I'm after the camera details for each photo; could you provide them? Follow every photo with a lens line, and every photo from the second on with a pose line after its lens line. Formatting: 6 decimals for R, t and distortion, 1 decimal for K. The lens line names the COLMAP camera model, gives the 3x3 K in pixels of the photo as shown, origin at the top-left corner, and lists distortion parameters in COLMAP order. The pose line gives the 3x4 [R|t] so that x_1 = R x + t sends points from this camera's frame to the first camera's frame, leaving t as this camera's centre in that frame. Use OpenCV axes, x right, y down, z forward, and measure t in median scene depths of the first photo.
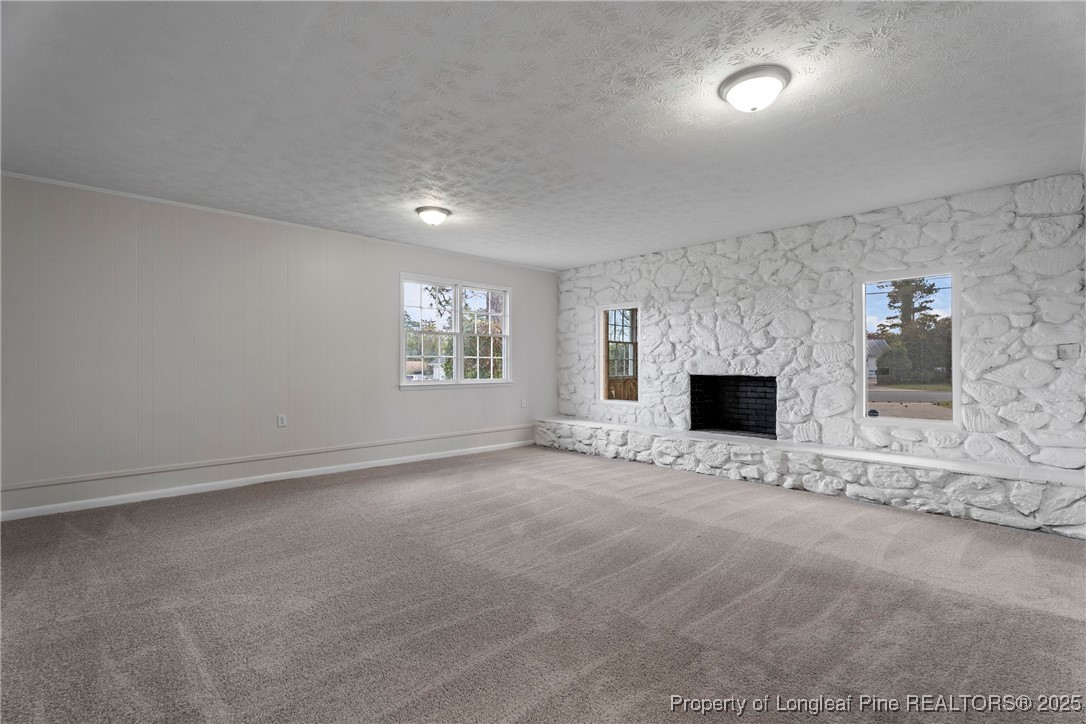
lens RADIAL K [[486.4, 0, 552.4], [0, 486.4, 361.9], [0, 0, 1]] dist [0.000035, -0.000459]
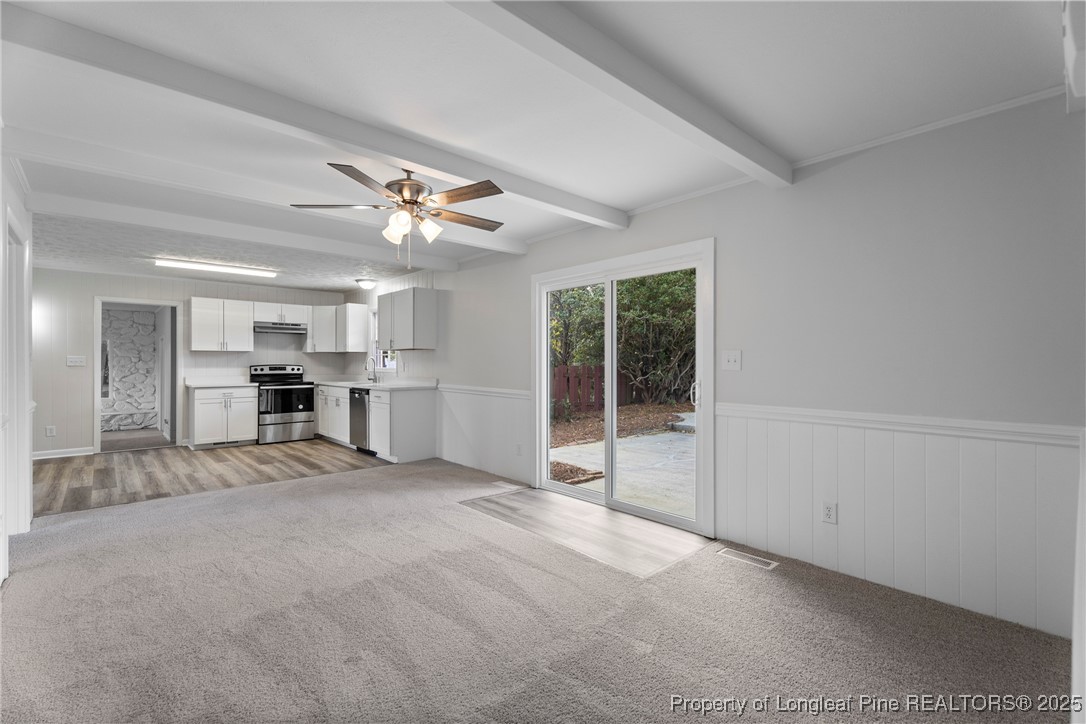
lens RADIAL K [[486.4, 0, 553.1], [0, 486.4, 363.6], [0, 0, 1]] dist [0.000035, -0.000459]
pose [[0.005825, 0.005400, 0.999968, -1.897238], [-0.002543, 0.999982, -0.005386, -0.053336], [-0.999980, -0.002512, 0.005838, -1.487129]]
